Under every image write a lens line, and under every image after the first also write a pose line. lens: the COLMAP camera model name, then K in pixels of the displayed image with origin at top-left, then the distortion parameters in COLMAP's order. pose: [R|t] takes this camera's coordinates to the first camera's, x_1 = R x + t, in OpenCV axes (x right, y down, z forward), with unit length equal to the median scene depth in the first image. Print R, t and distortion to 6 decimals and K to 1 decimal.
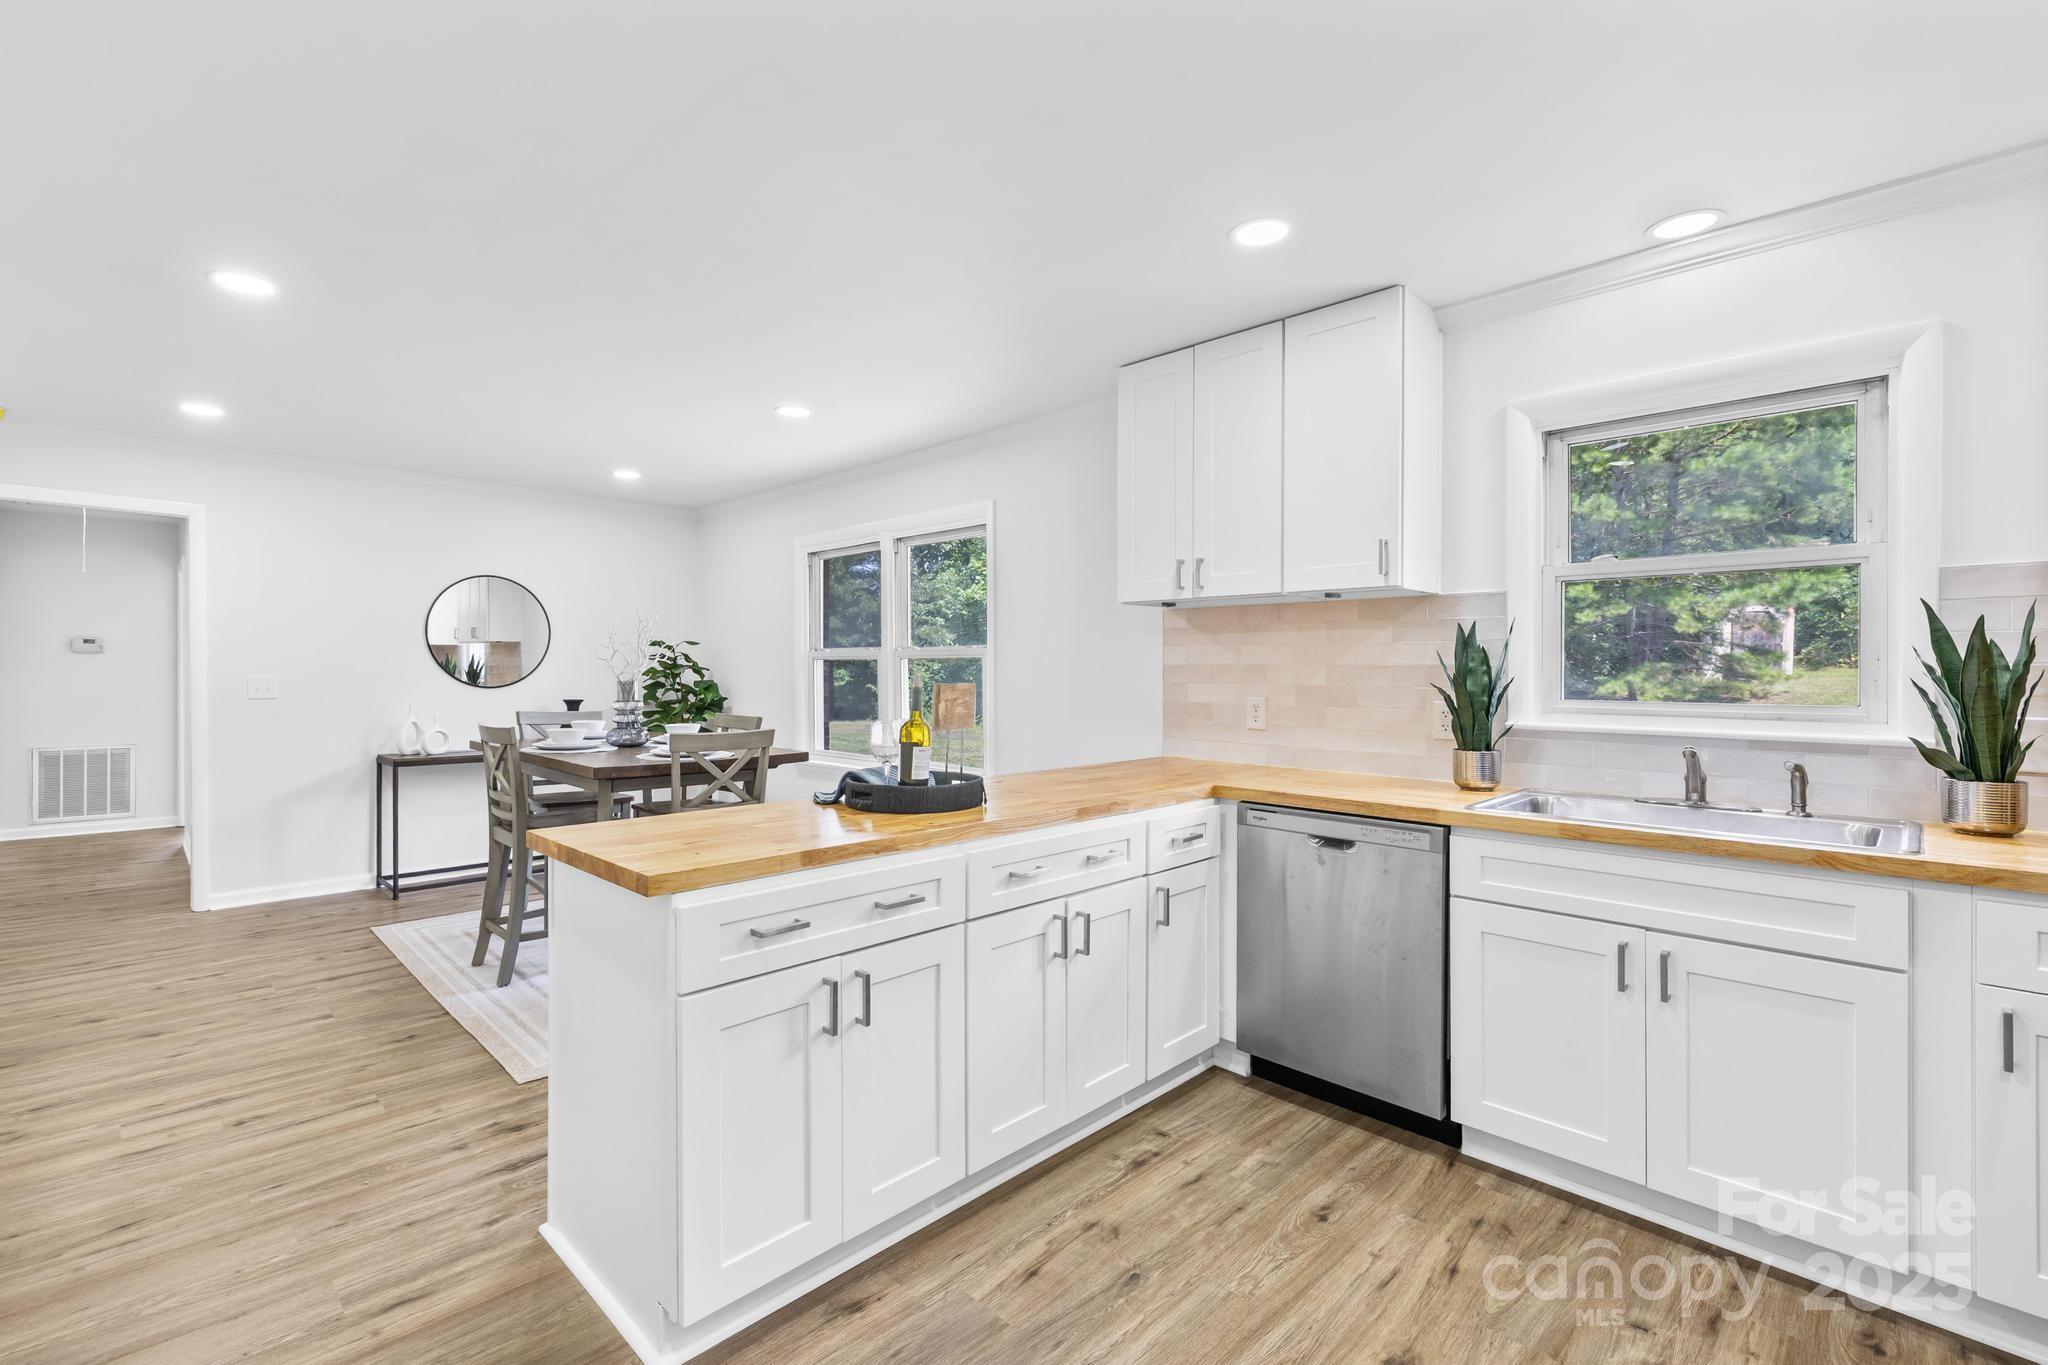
lens RADIAL K [[889.6, 0, 997.3], [0, 889.6, 673.3], [0, 0, 1]] dist [0.002558, 0.000151]
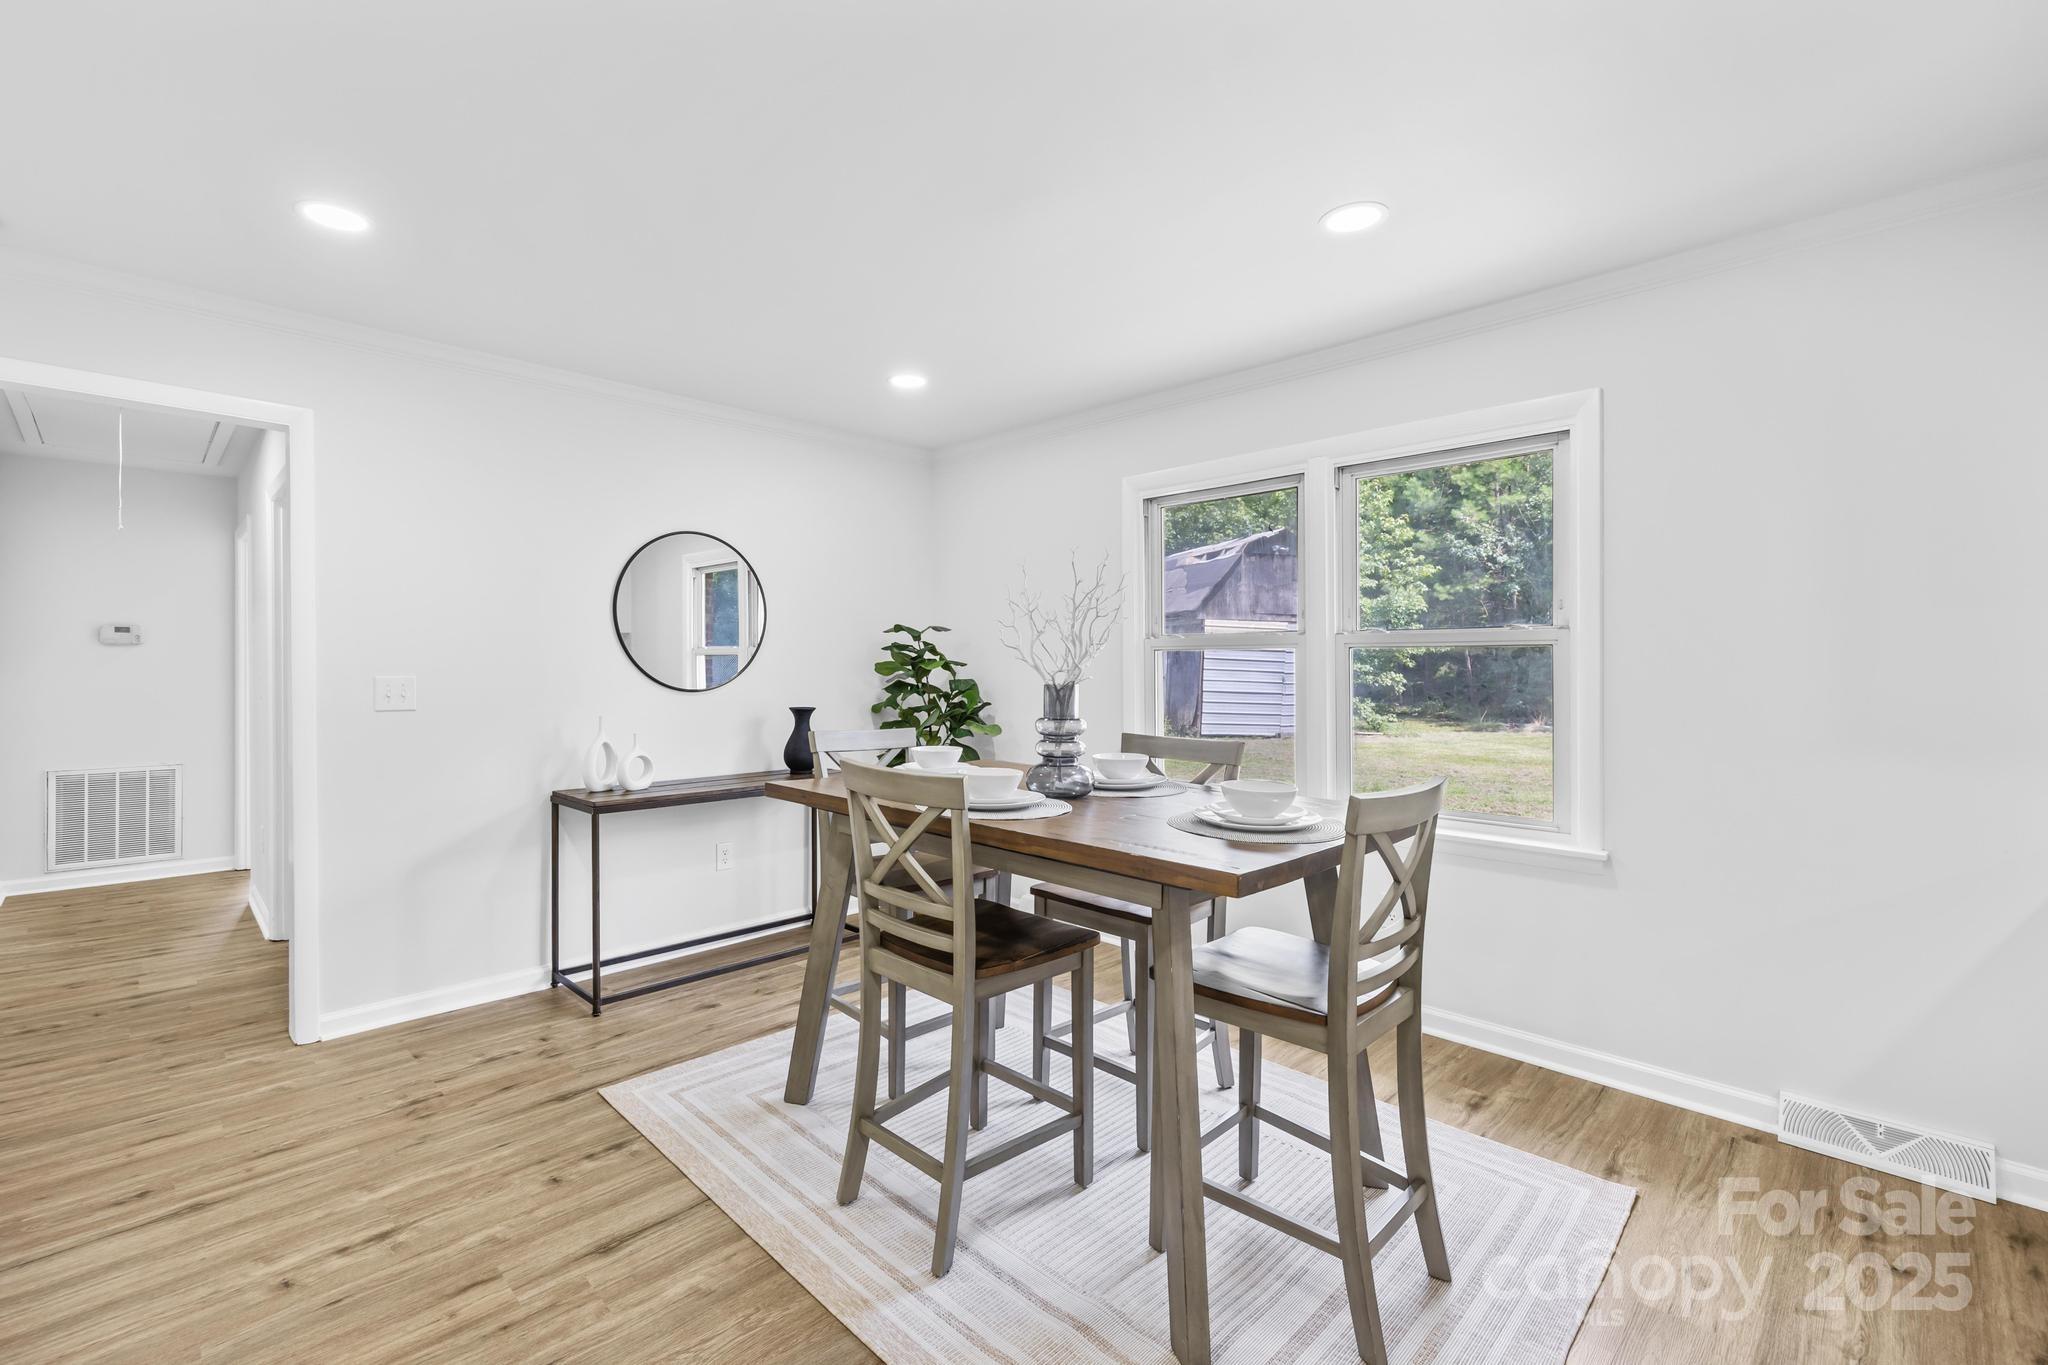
lens RADIAL K [[877.1, 0, 1004.5], [0, 877.1, 666.4], [0, 0, 1]] dist [0.000203, -0.000065]
pose [[0.999994, -0.002935, 0.002050, -0.293339], [0.002938, 0.999995, -0.001520, -0.001568], [-0.002046, 0.001526, 0.999997, 0.275213]]
